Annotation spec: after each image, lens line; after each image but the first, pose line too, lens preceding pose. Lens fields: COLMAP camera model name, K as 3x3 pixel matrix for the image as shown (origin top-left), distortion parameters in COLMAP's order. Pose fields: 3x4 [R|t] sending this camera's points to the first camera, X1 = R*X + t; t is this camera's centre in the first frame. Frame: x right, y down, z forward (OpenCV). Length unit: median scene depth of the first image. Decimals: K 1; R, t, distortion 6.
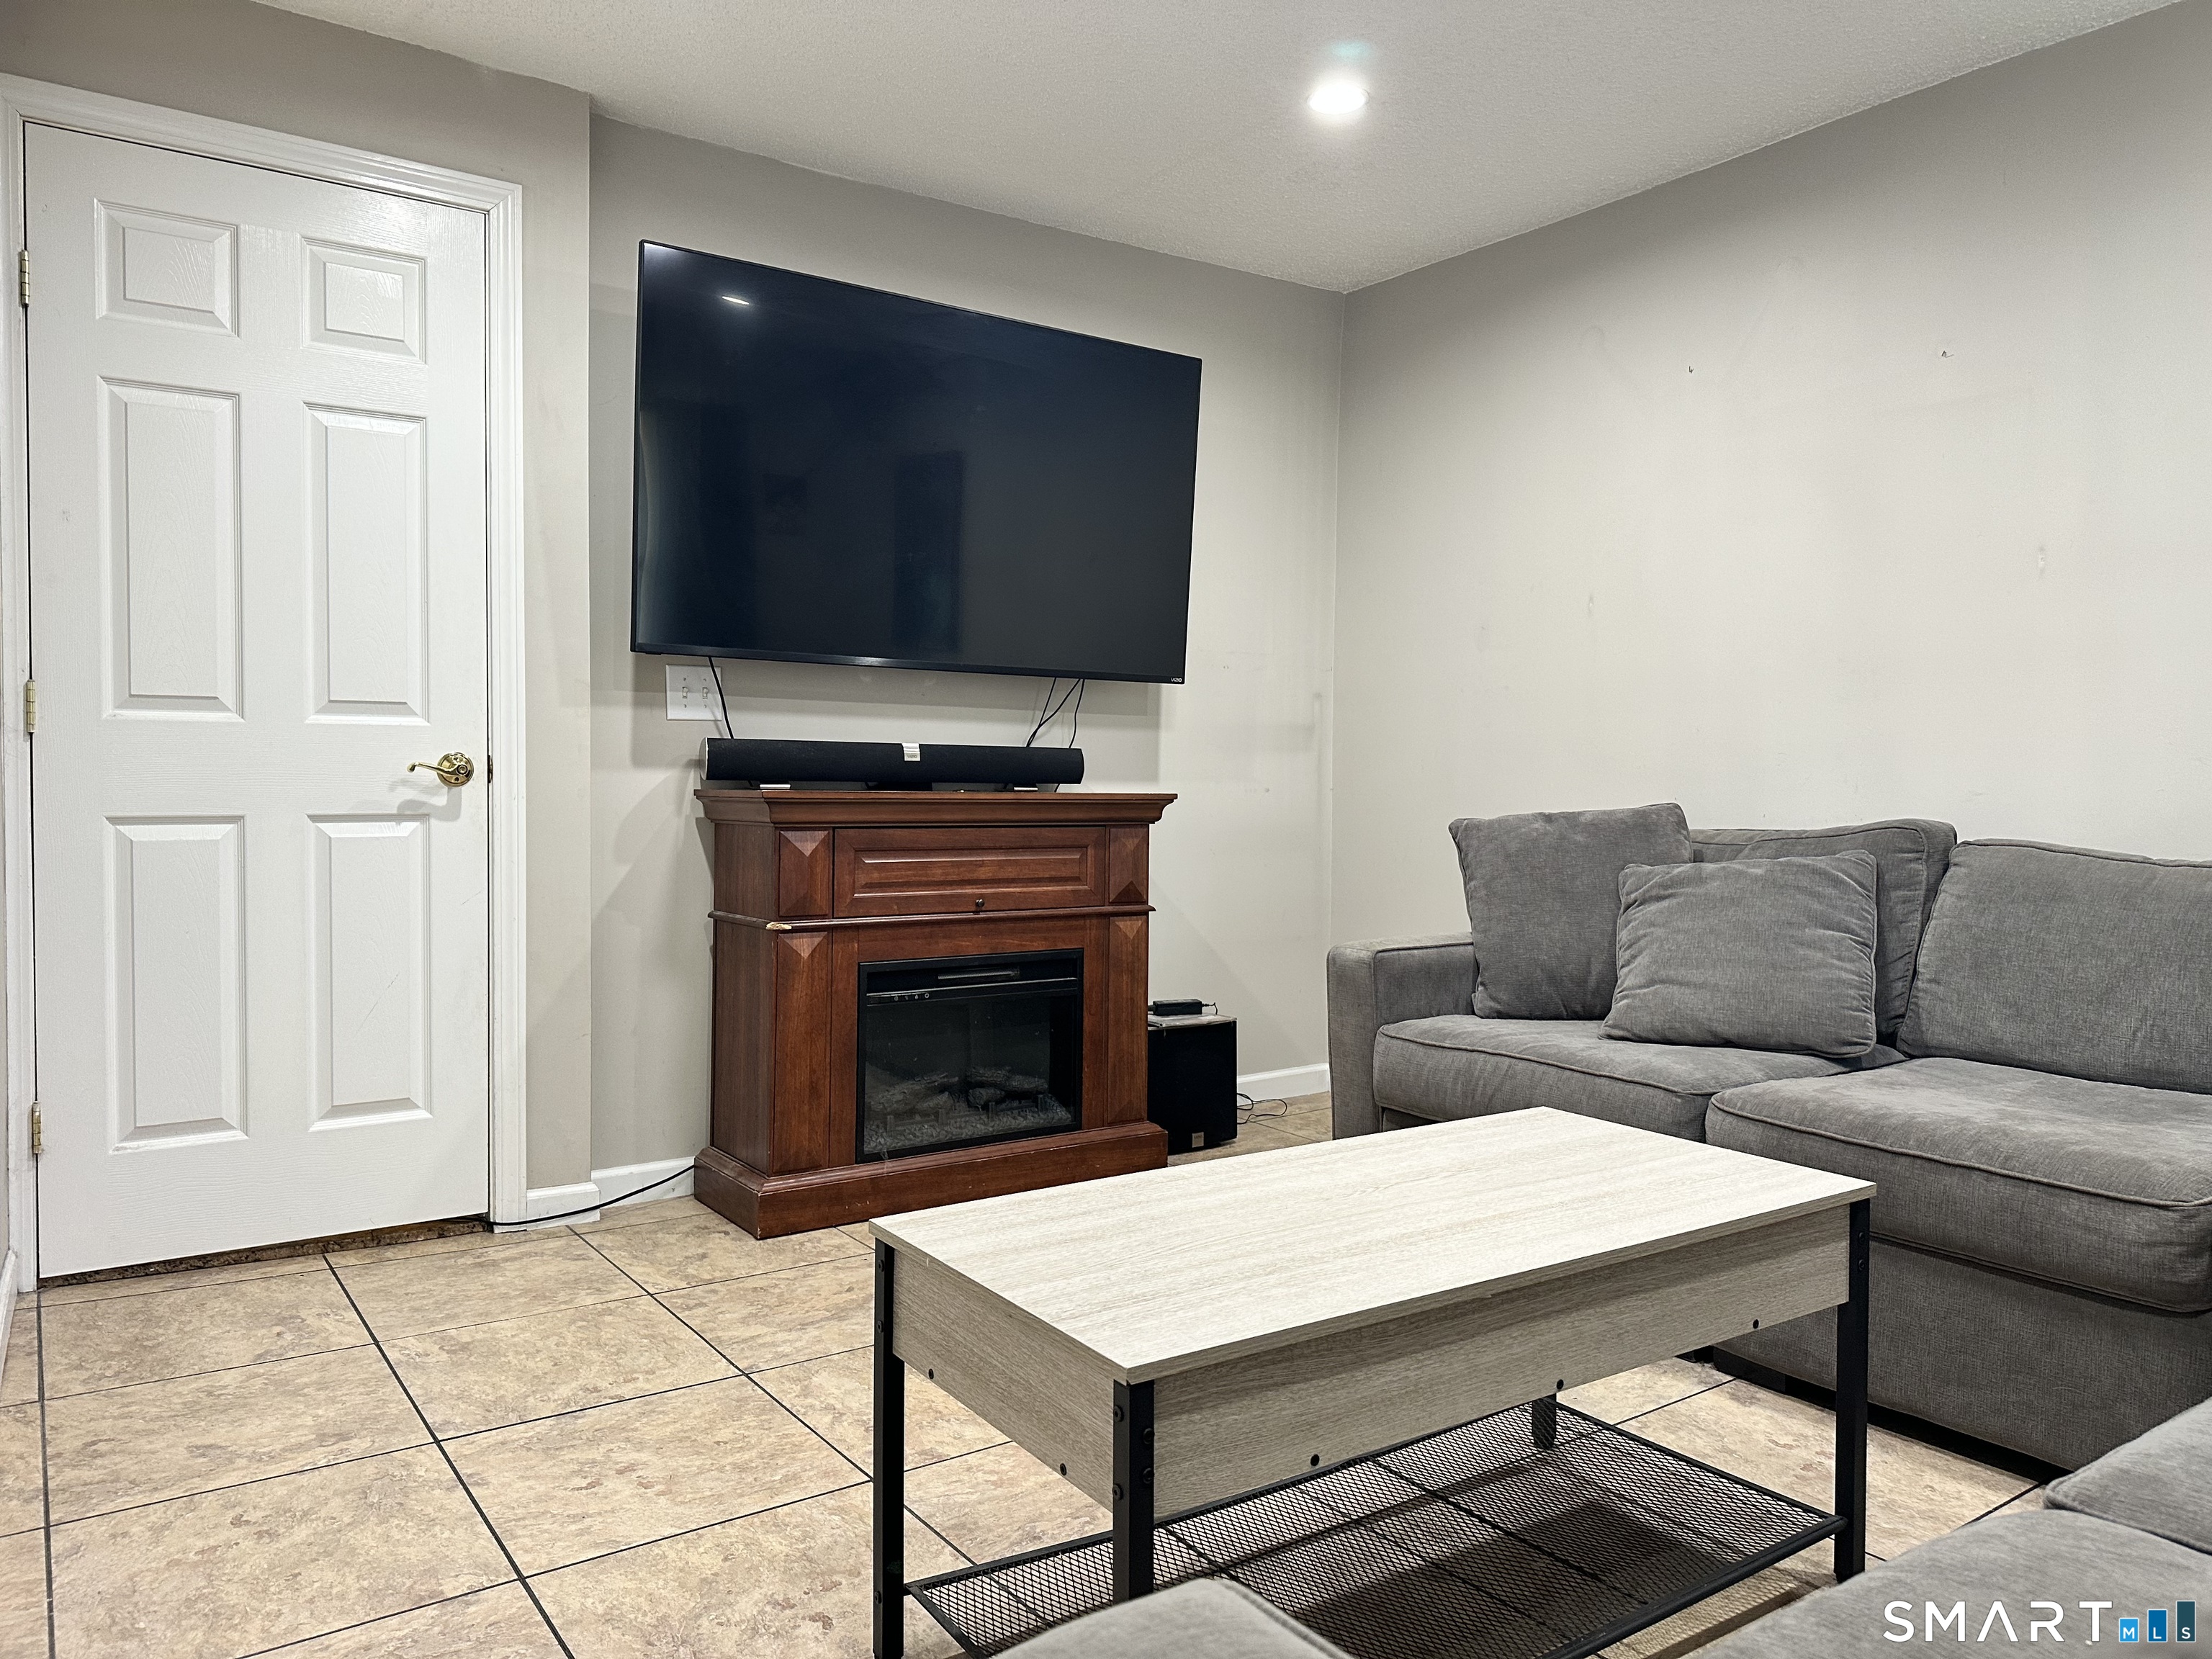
lens RADIAL K [[1554.4, 0, 1105.7], [0, 1554.4, 854.2], [0, 0, 1]] dist [0.030424, -0.055832]
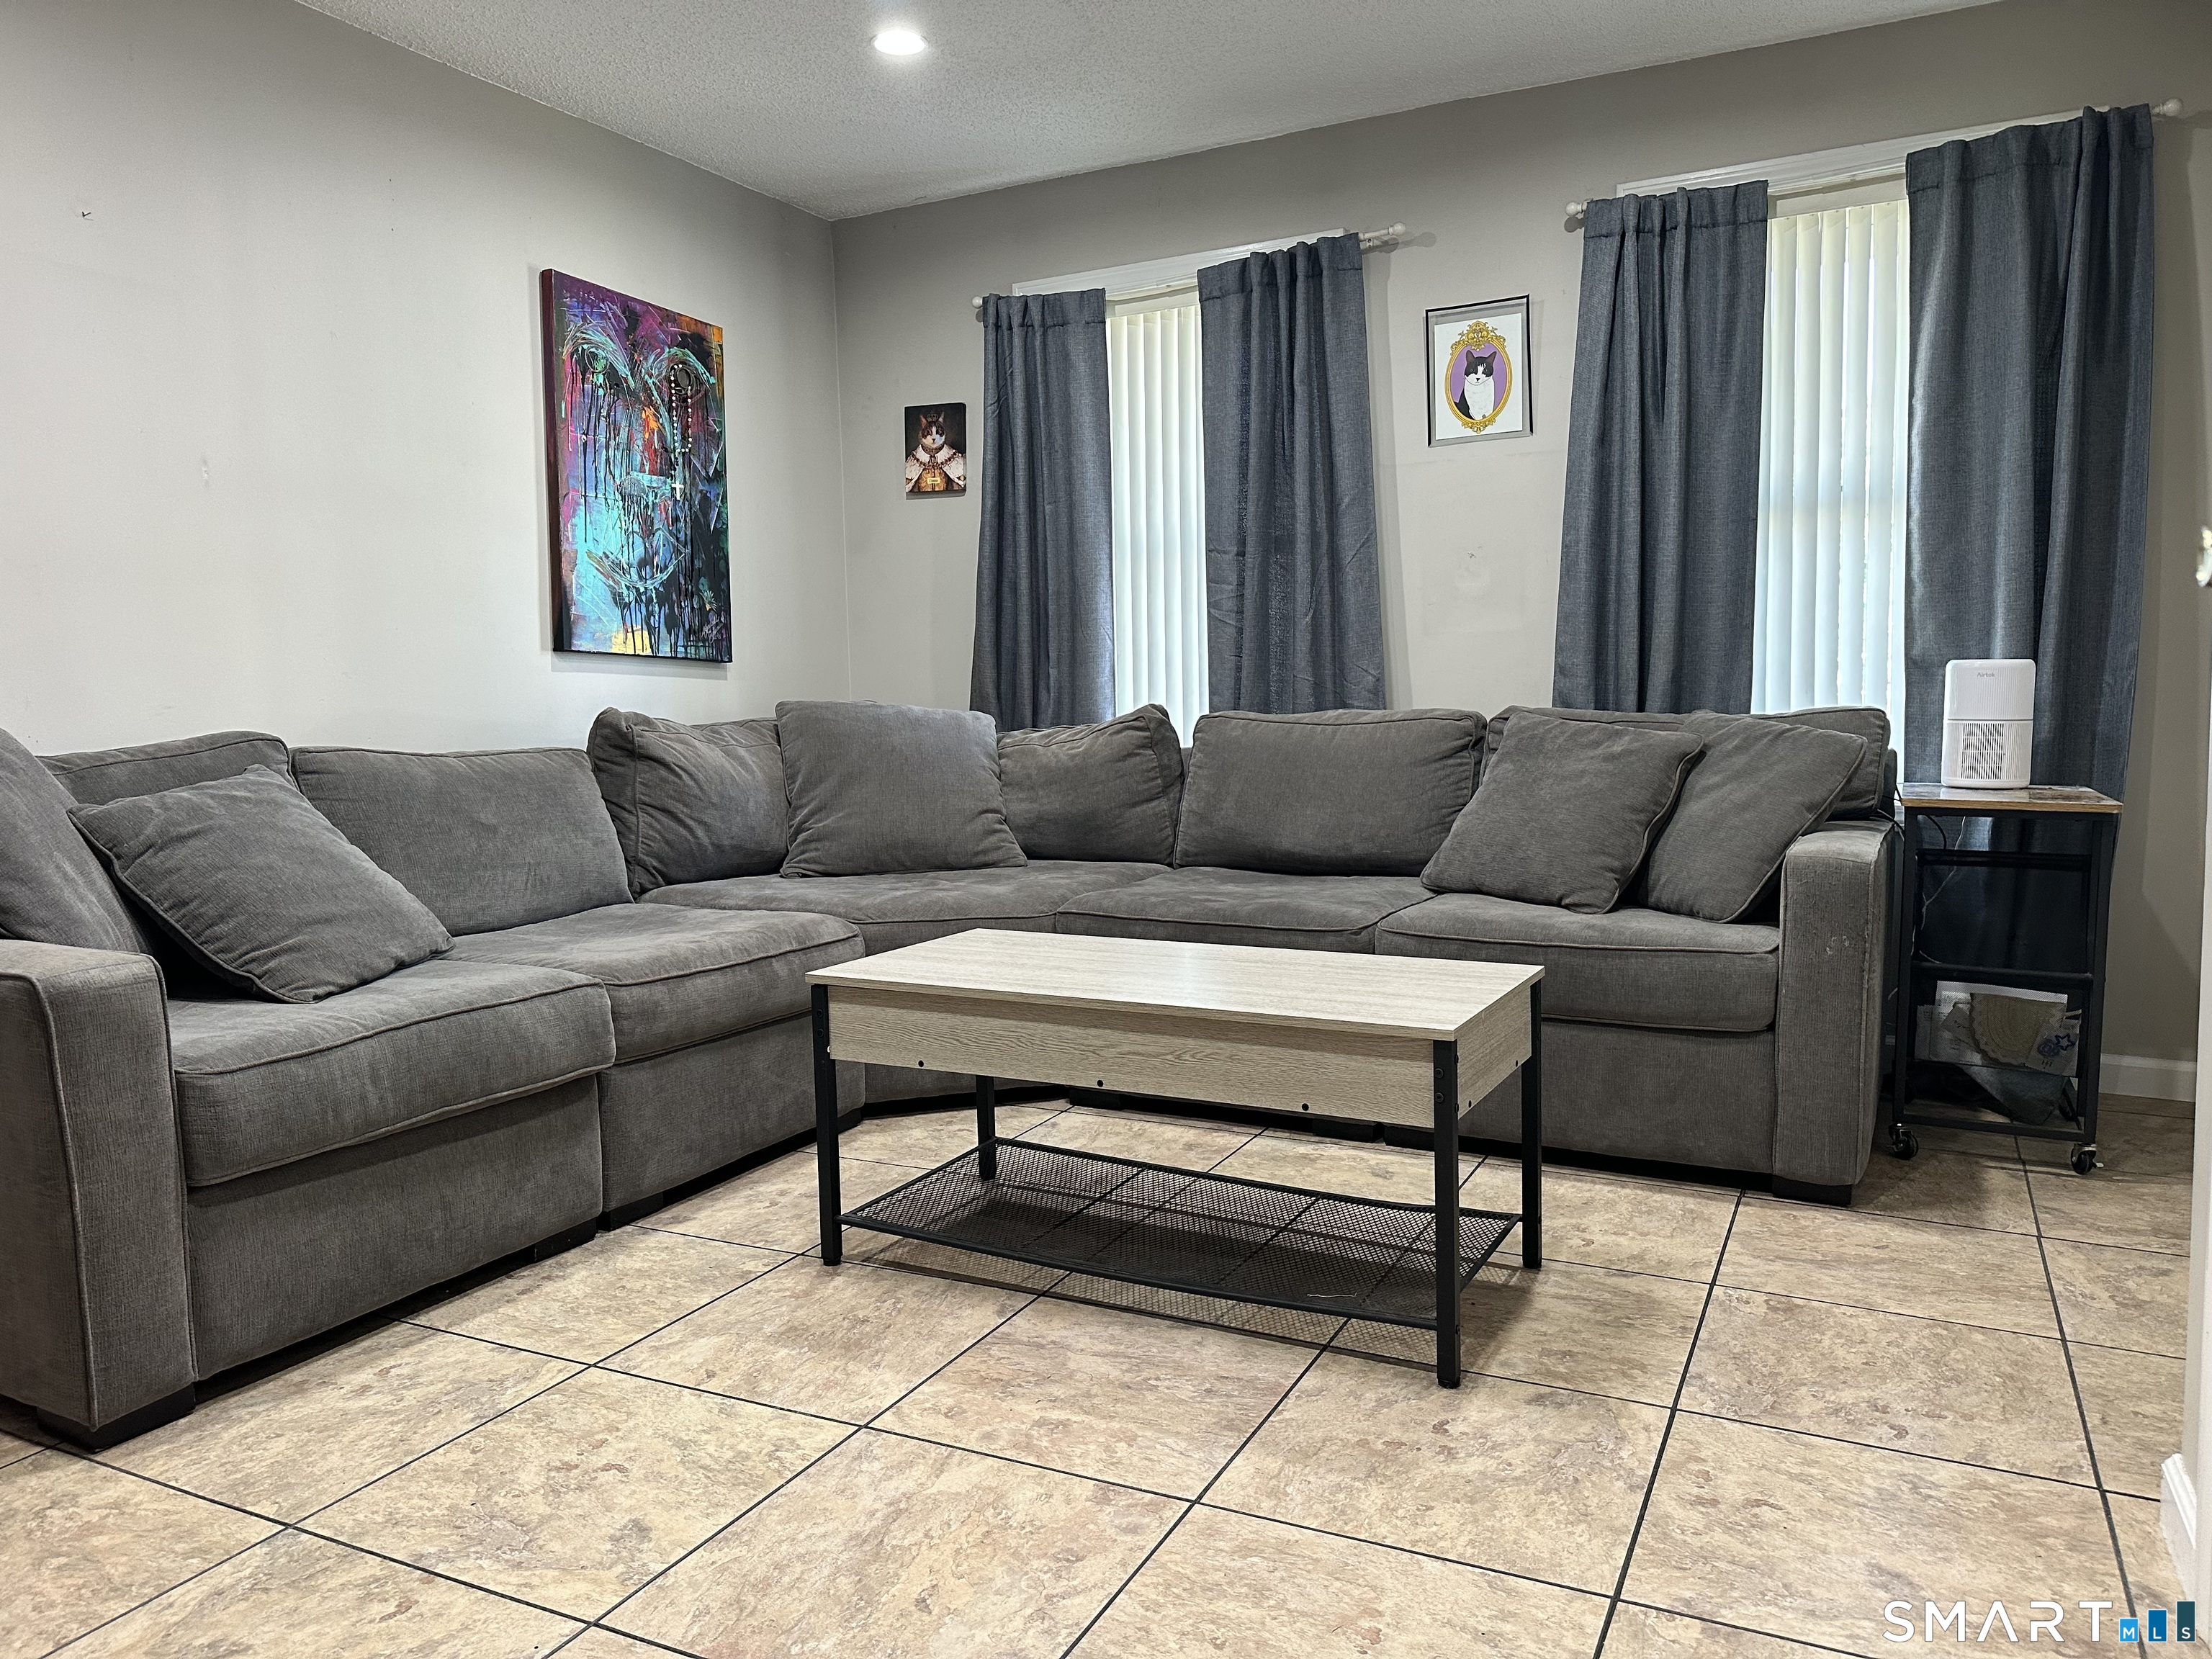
lens RADIAL K [[1543.3, 0, 1127.8], [0, 1543.3, 822.4], [0, 0, 1]] dist [0.127191, -0.212359]
pose [[-0.485194, -0.059574, 0.872375, -0.867514], [0.054675, 0.993657, 0.098265, -0.045477], [-0.872696, 0.095374, -0.478859, 1.439275]]
